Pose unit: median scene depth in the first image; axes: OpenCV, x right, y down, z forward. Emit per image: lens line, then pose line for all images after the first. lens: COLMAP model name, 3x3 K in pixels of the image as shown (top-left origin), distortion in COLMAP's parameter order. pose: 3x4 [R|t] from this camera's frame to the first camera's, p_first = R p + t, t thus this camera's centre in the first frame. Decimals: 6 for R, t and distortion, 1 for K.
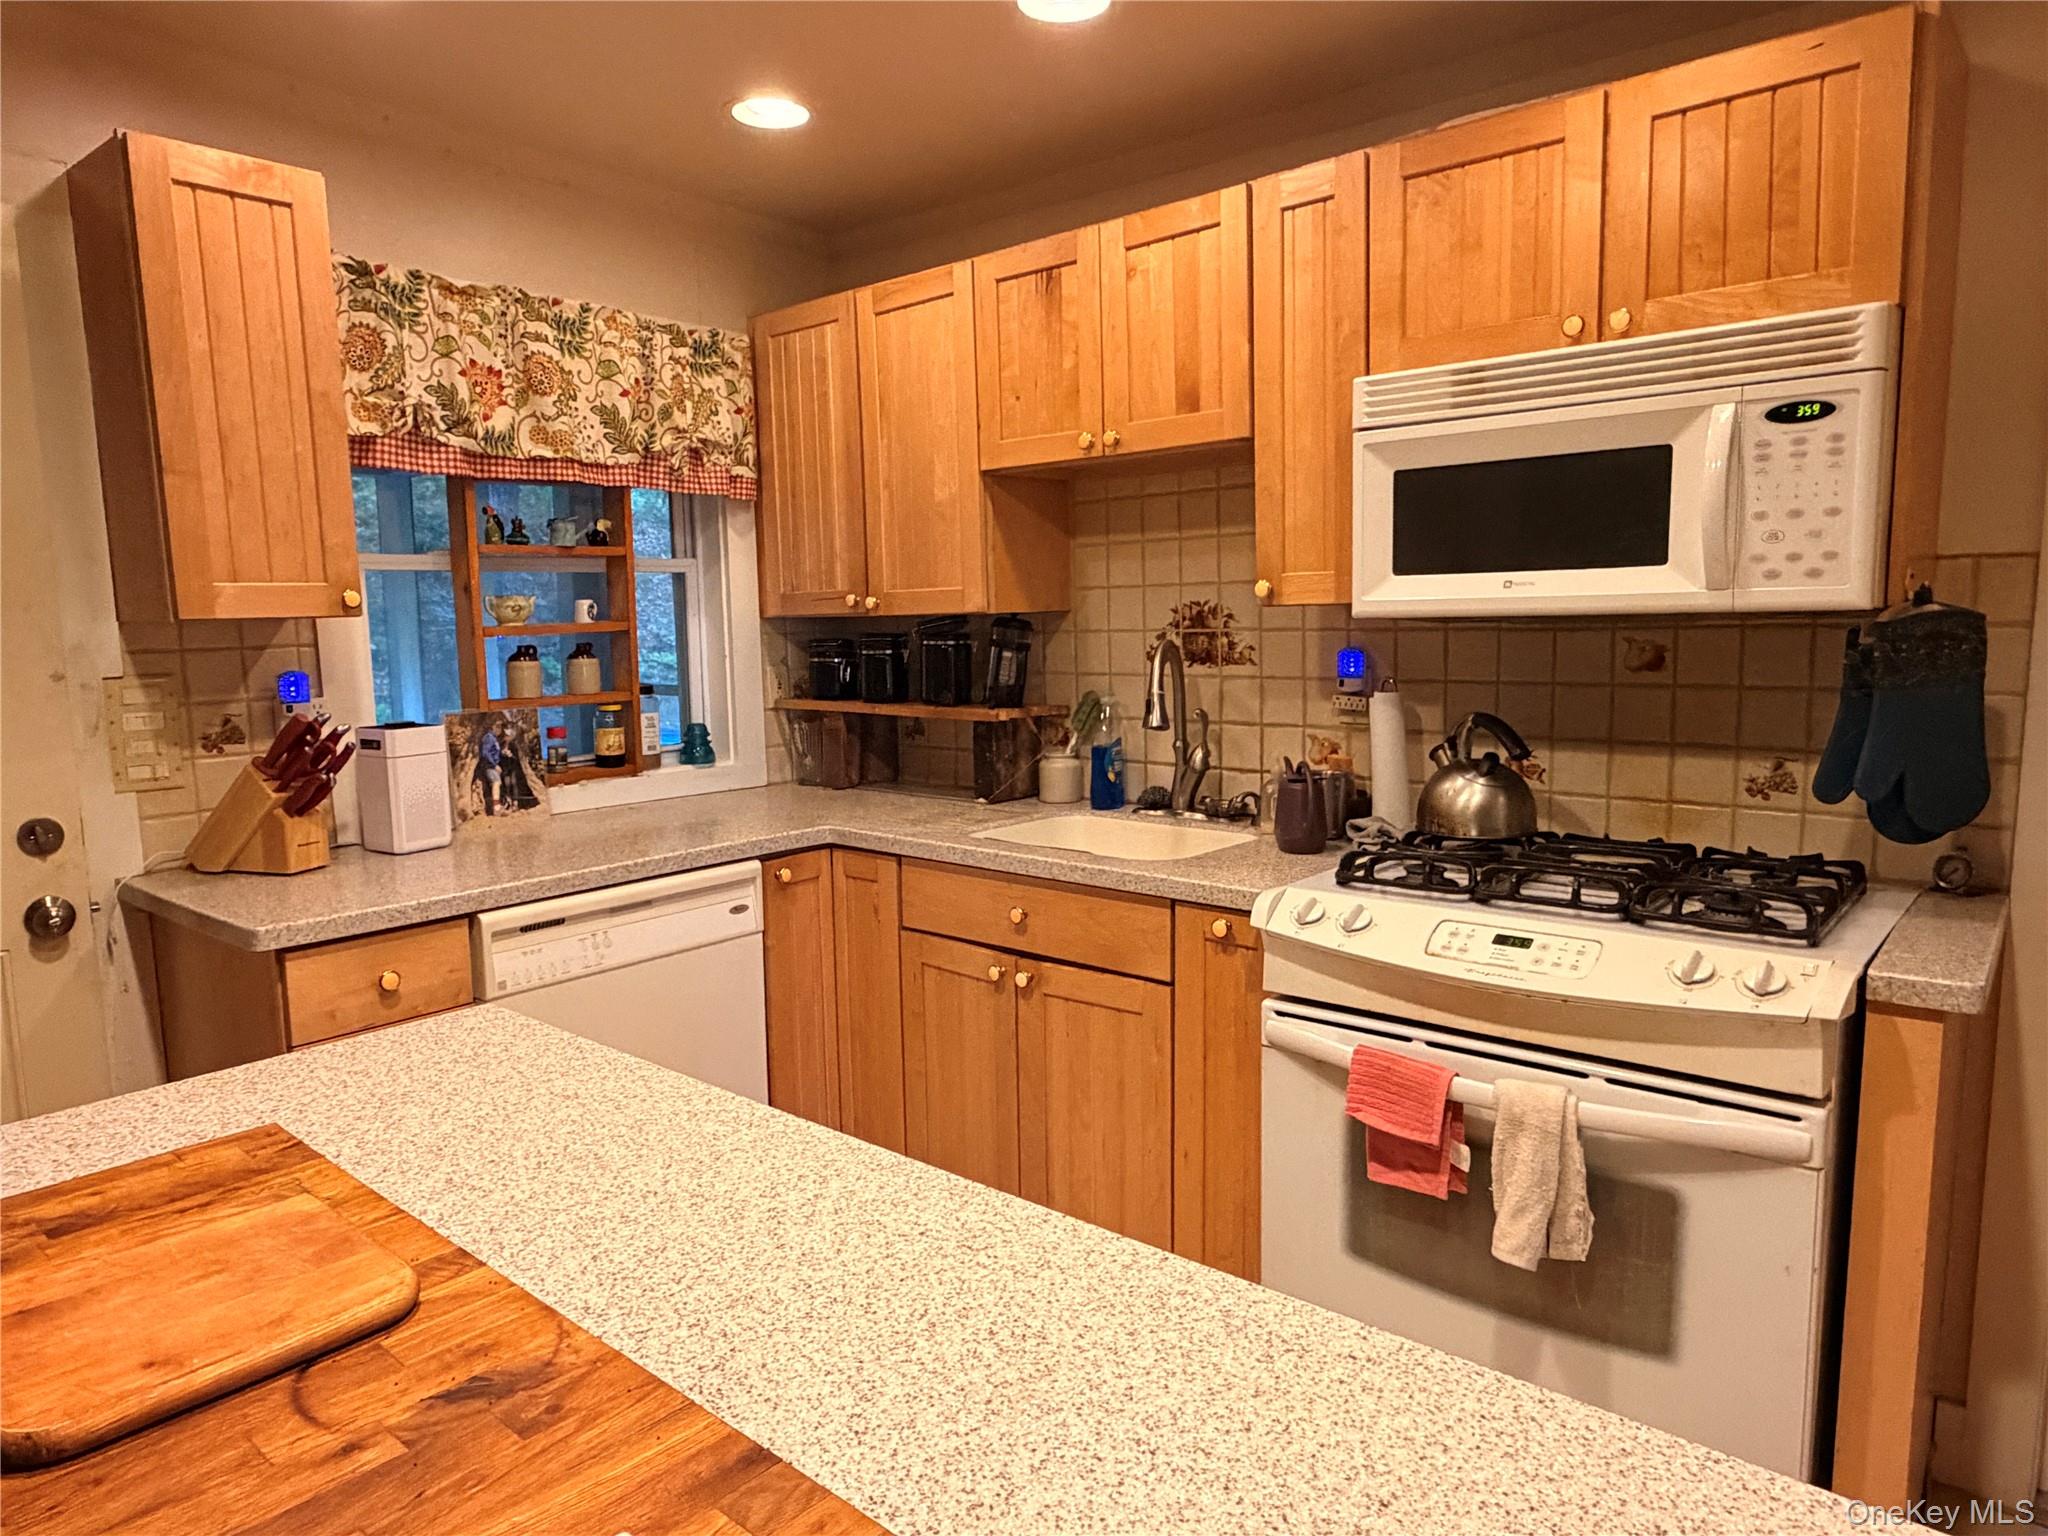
lens RADIAL K [[1303.1, 0, 1025.0], [0, 1303.1, 768.4], [0, 0, 1]] dist [-0.004527, 0.003699]
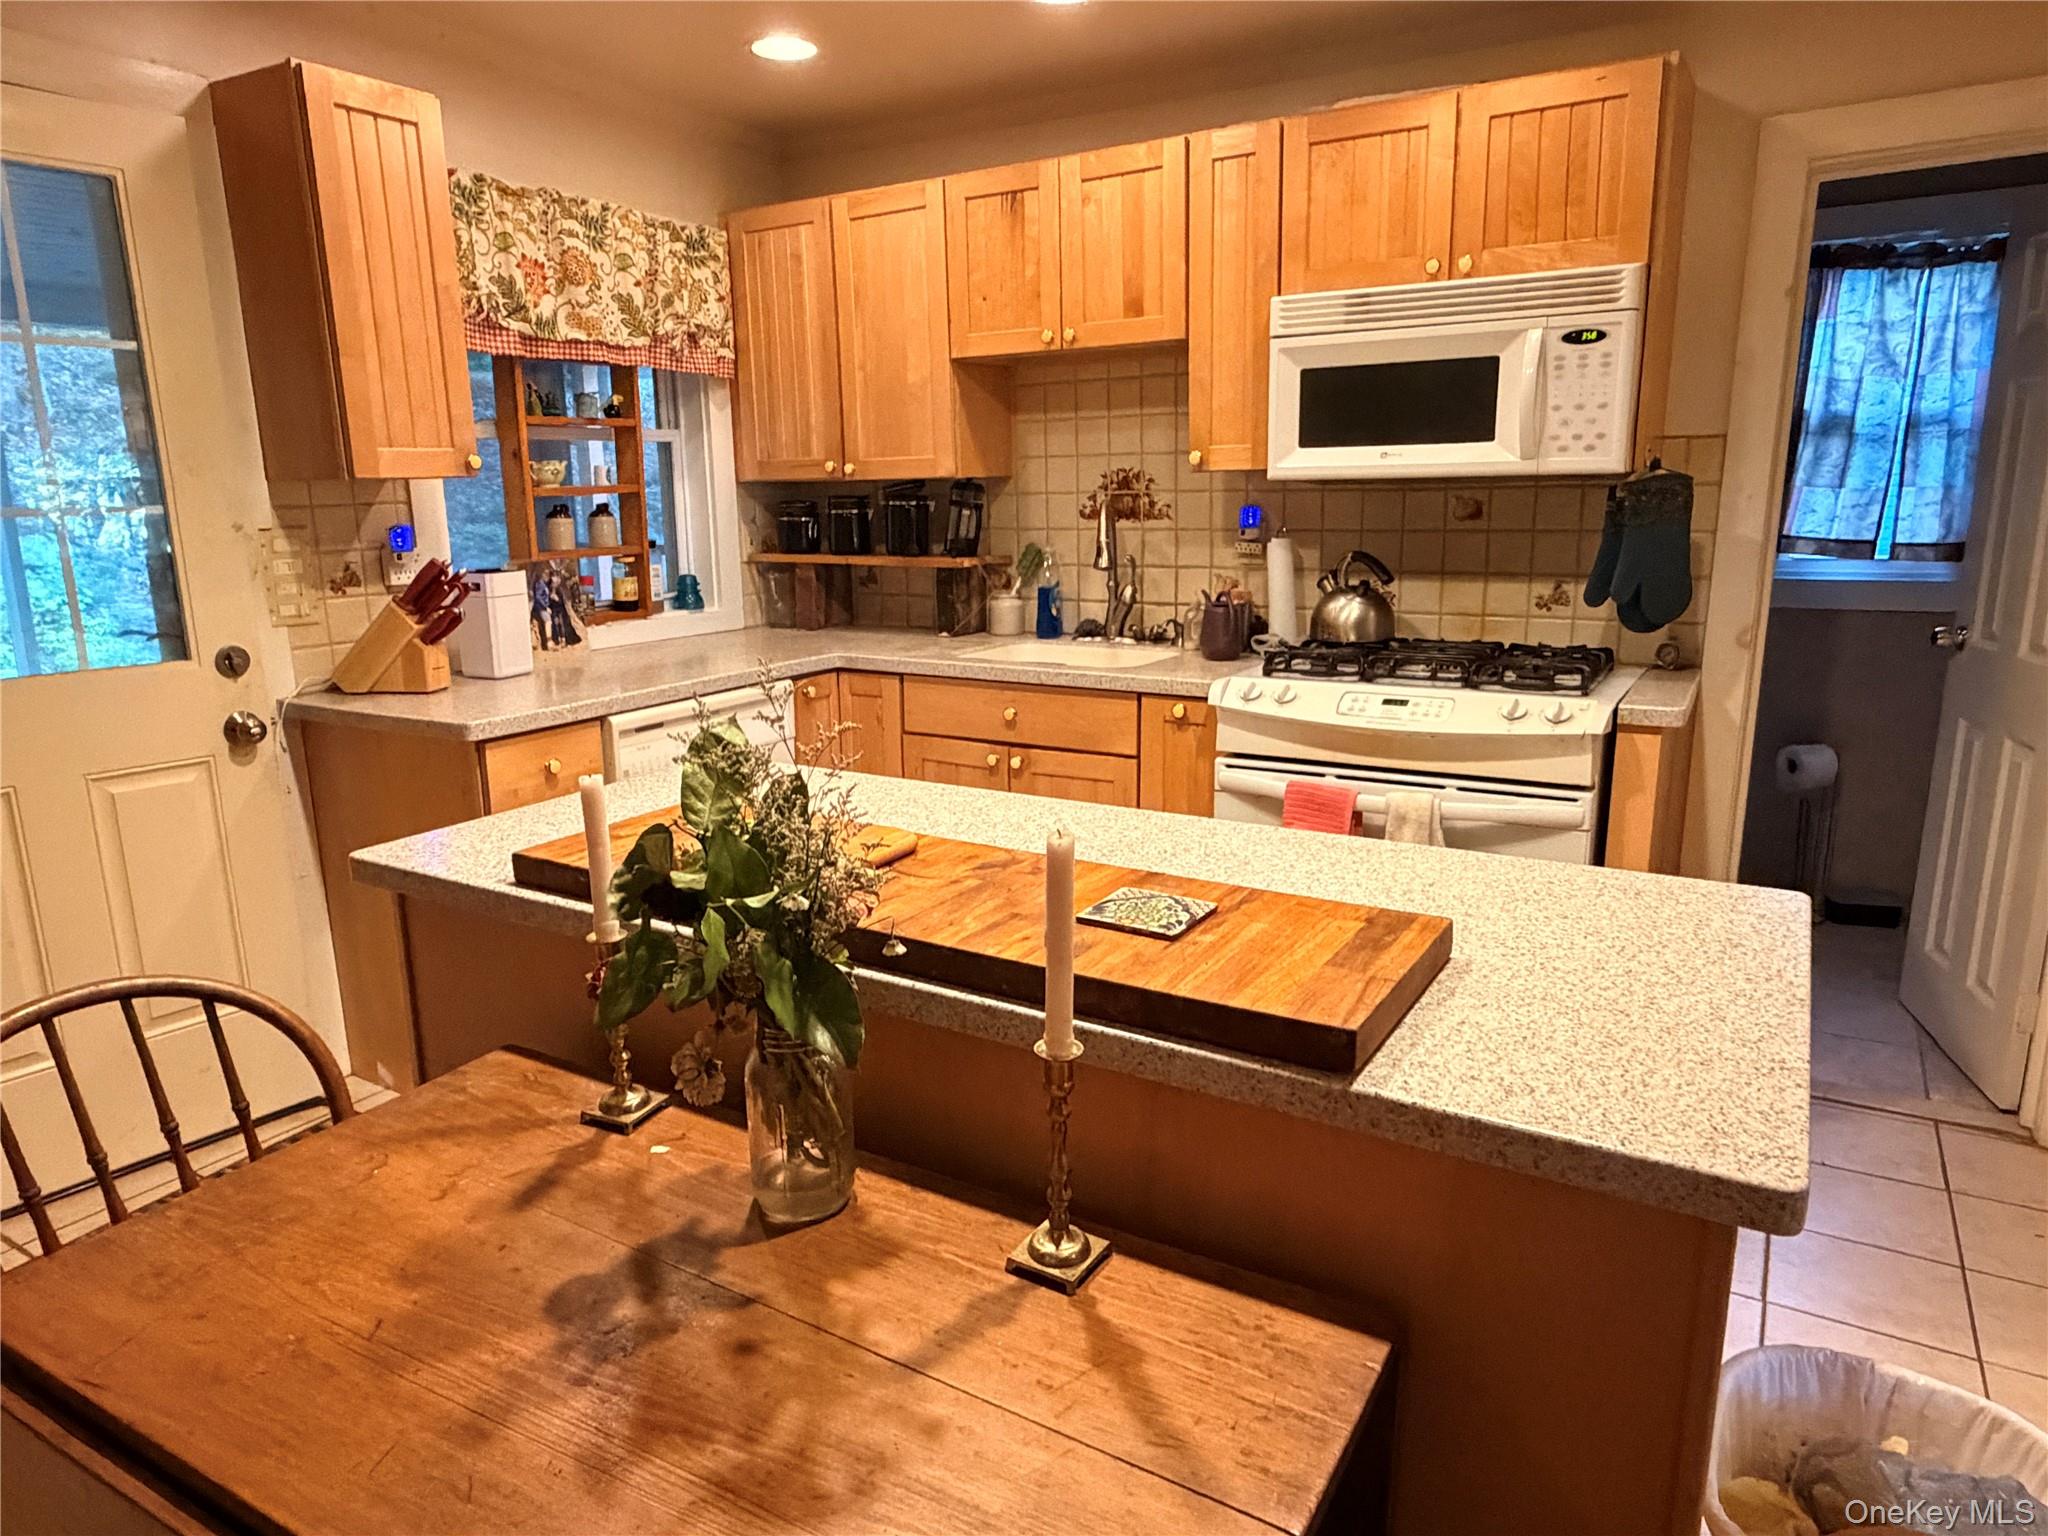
lens RADIAL K [[1303.1, 0, 1023.9], [0, 1303.1, 771.2], [0, 0, 1]] dist [-0.004527, 0.003699]
pose [[0.985900, -0.034136, 0.163819, -0.221850], [0.018185, 0.995030, 0.097899, 0.046235], [-0.166347, -0.093539, 0.981621, -0.298520]]
